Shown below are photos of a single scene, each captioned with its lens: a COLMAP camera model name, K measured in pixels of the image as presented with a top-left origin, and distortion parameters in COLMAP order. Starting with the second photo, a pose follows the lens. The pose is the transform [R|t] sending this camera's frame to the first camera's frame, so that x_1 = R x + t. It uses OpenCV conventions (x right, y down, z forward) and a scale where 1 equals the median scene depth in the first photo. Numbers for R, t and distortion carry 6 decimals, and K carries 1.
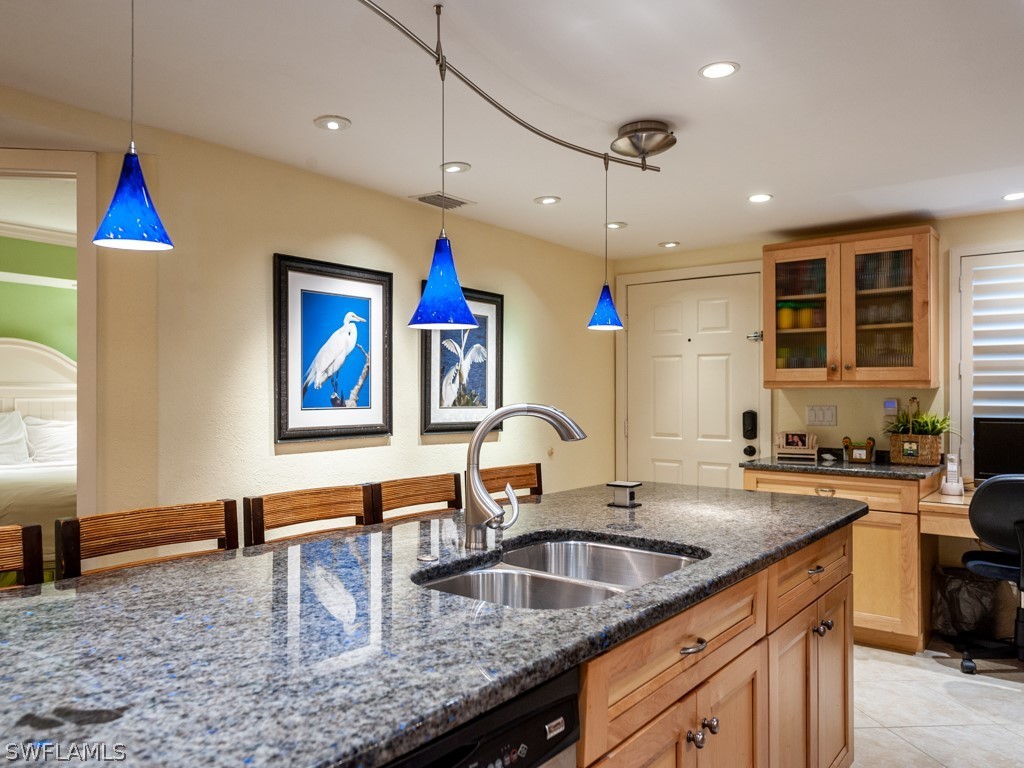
lens RADIAL K [[764.8, 0, 454.7], [0, 764.8, 390.7], [0, 0, 1]] dist [0.004023, -0.001090]
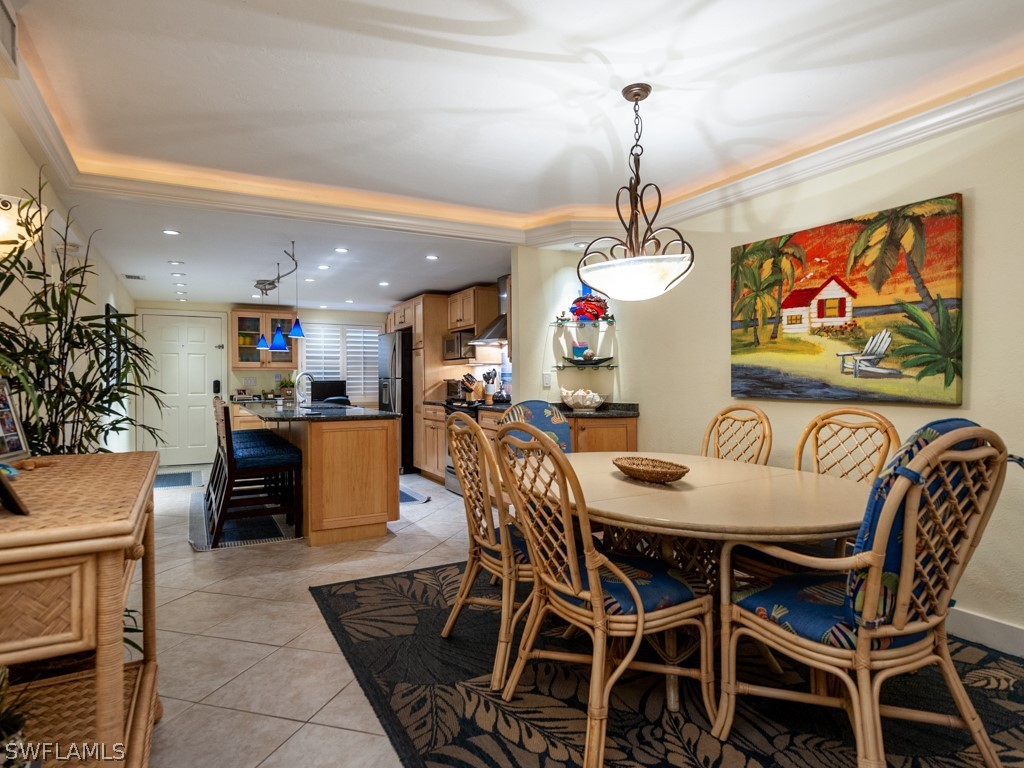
lens RADIAL K [[585.5, 0, 512.3], [0, 585.5, 383.2], [0, 0, 1]] dist [0.042813, 0.006848]
pose [[0.379469, -0.011967, 0.925127, -1.057852], [0.000314, 0.999918, 0.012806, 0.015636], [-0.925204, -0.004569, 0.379442, -0.528959]]
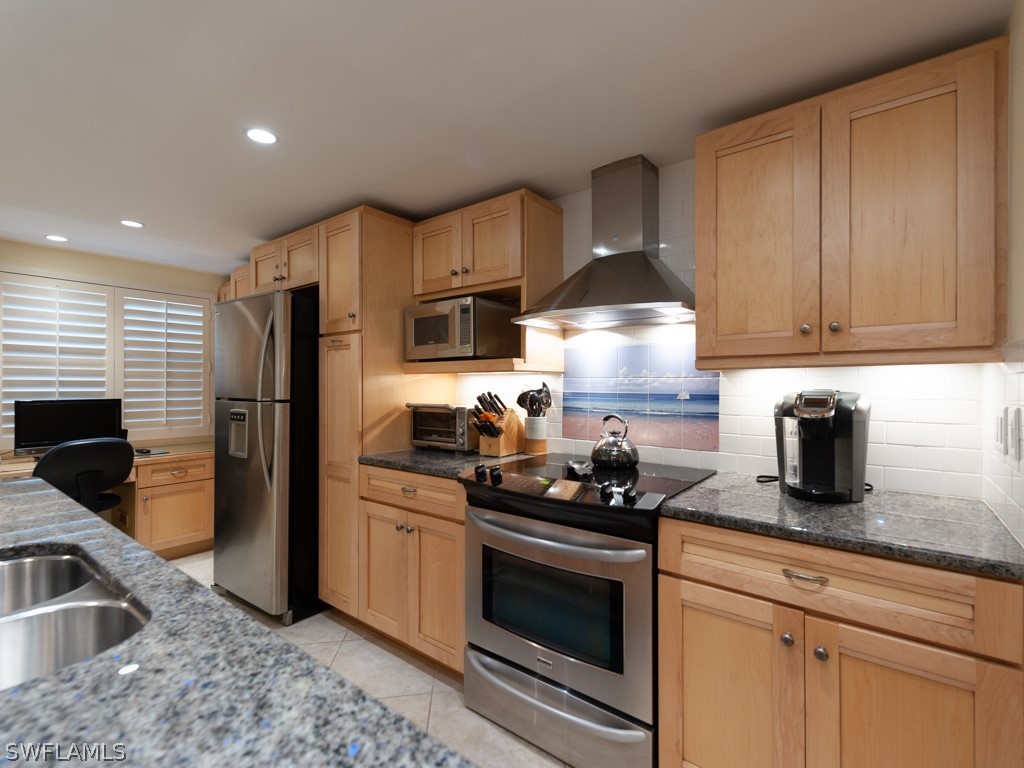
lens RADIAL K [[461.0, 0, 536.6], [0, 461.0, 383.1], [0, 0, 1]] dist [0.014900, -0.001572]
pose [[-0.064236, 0.000779, 0.997934, -0.144662], [-0.010463, 0.999944, -0.001455, -0.002155], [-0.997880, -0.010535, -0.064224, 0.190560]]
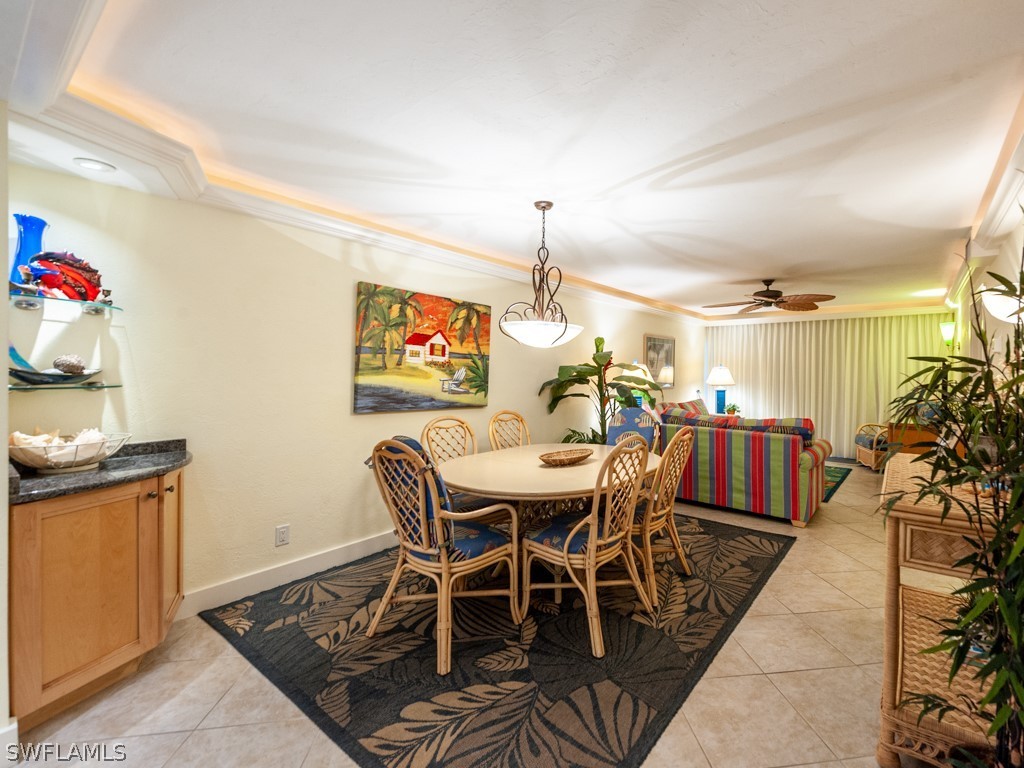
lens RADIAL K [[461.0, 0, 573.0], [0, 461.0, 376.7], [0, 0, 1]] dist [0.014900, -0.001572]
pose [[-0.998206, -0.013097, -0.058428, -0.408476], [-0.013065, 0.999914, -0.000935, -0.019991], [0.058435, -0.000170, -0.998291, 0.333615]]
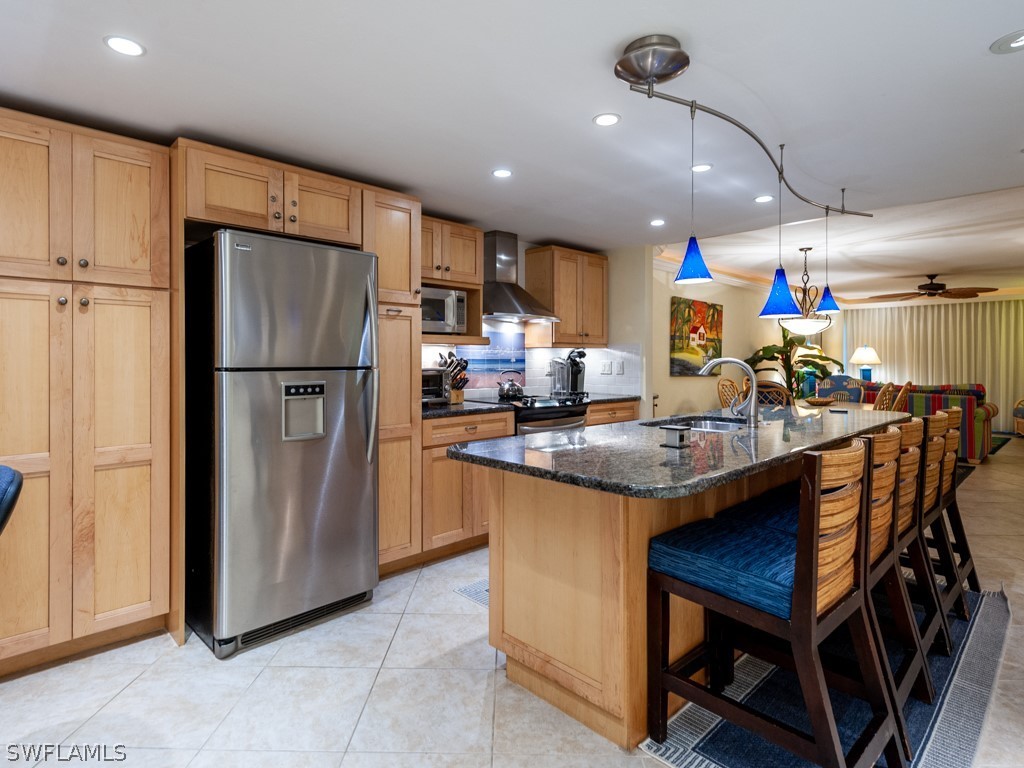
lens RADIAL K [[544.0, 0, 488.4], [0, 544.0, 355.1], [0, 0, 1]] dist [0.002766, -0.000203]
pose [[-0.990641, -0.005691, 0.136374, 0.237295], [-0.007820, 0.999856, -0.015084, 0.016862], [-0.136269, -0.016010, -0.990543, 1.143761]]
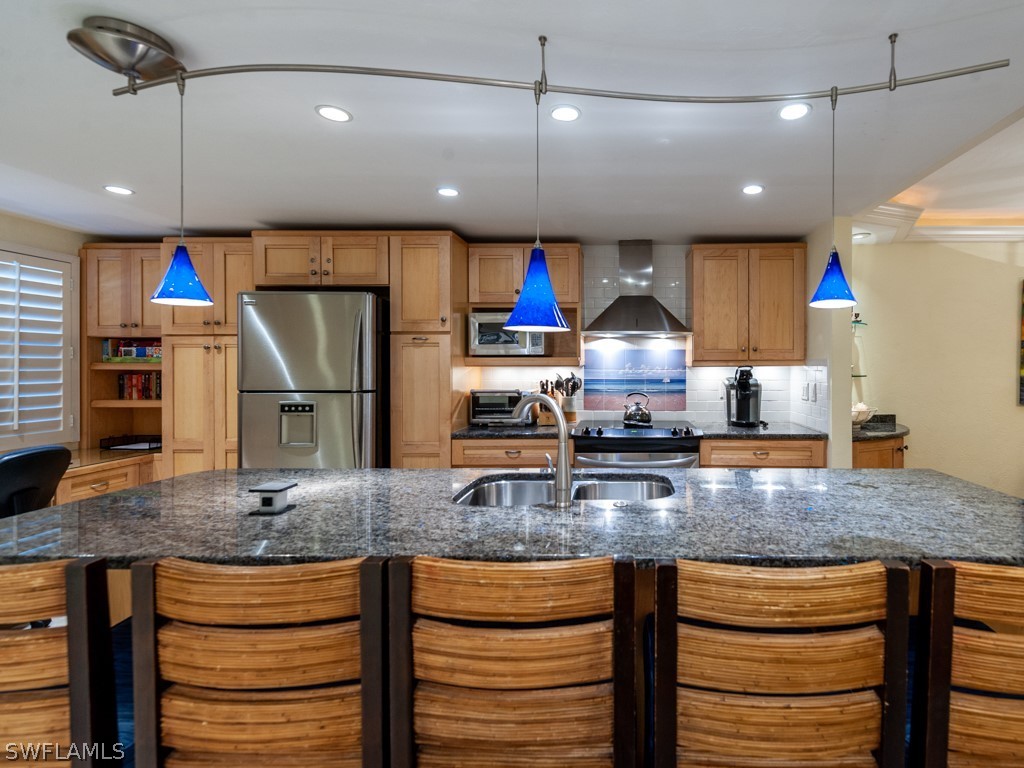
lens RADIAL K [[482.4, 0, 616.7], [0, 482.4, 367.3], [0, 0, 1]] dist [0.008990, -0.002864]
pose [[-0.626703, -0.006343, 0.779232, -0.304869], [-0.008405, 0.999964, 0.001380, -0.015307], [-0.779213, -0.005685, -0.626734, 0.641391]]
